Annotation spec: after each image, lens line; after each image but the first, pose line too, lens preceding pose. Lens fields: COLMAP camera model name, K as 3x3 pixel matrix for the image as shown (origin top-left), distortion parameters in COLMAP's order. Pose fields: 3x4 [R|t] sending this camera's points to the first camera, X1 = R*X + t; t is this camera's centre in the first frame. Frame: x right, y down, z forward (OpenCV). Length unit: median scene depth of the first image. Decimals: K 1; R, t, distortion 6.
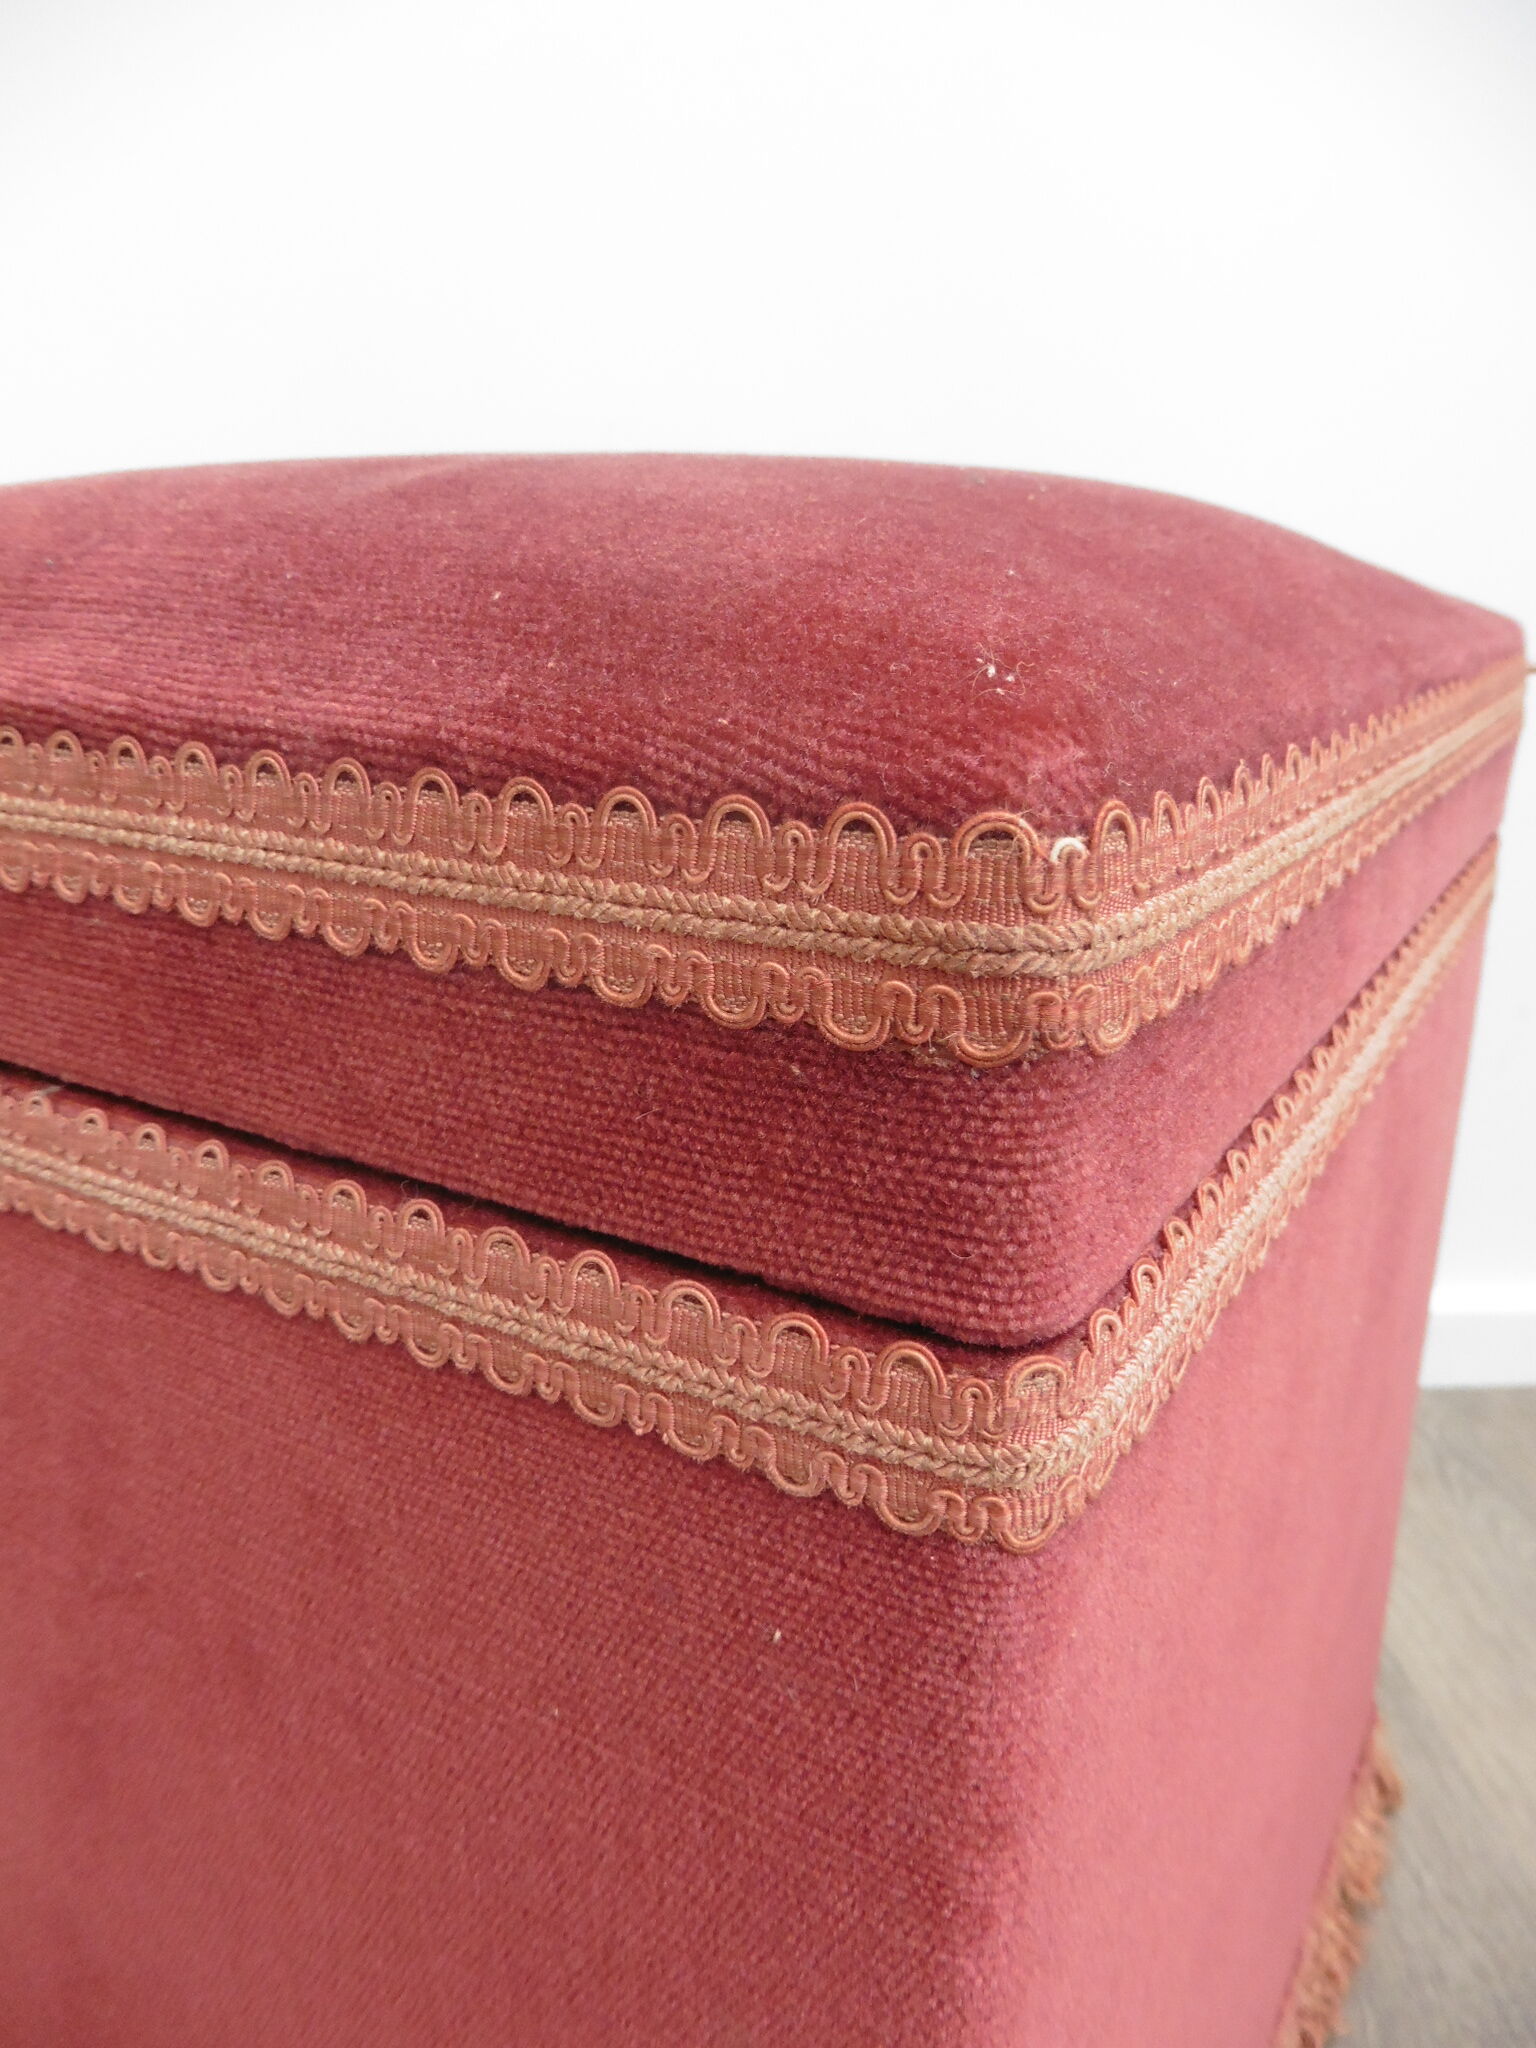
lens RADIAL K [[1517.0, 0, 766.4], [0, 1517.0, 1037.7], [0, 0, 1]] dist [-0.068478, 0.053930]
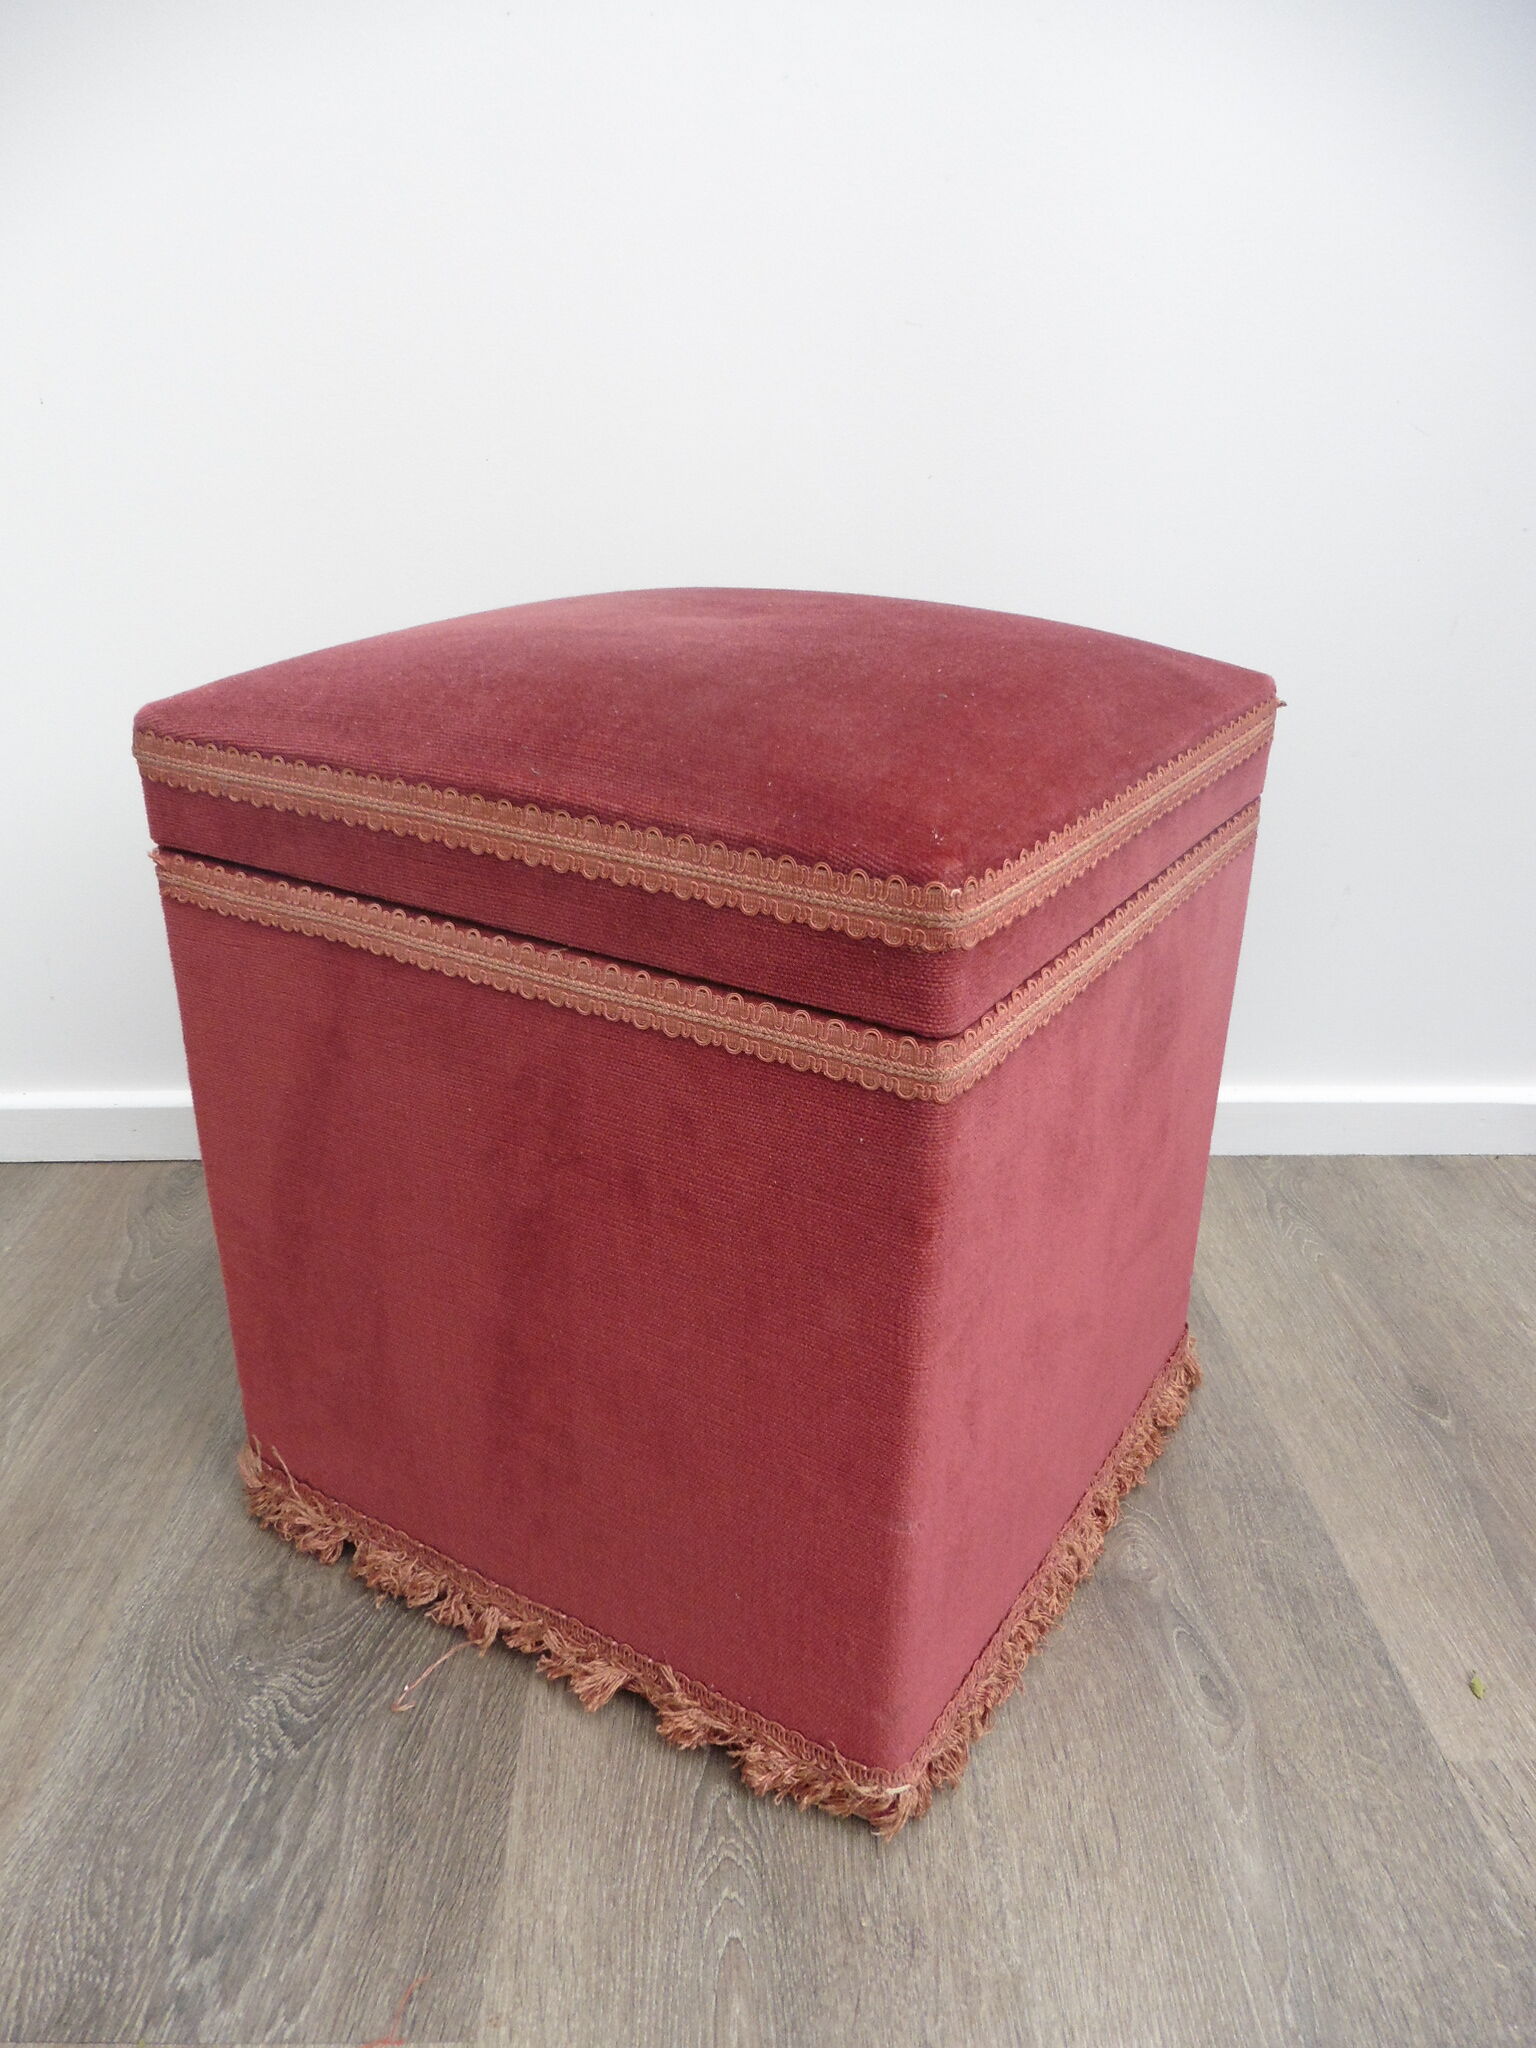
lens RADIAL K [[1517.0, 0, 782.3], [0, 1517.0, 1025.0], [0, 0, 1]] dist [-0.068478, 0.053930]
pose [[0.999857, 0.012648, 0.011268, -0.194450], [-0.013733, 0.994685, 0.102041, -0.139028], [-0.009917, -0.102181, 0.994716, -2.050235]]
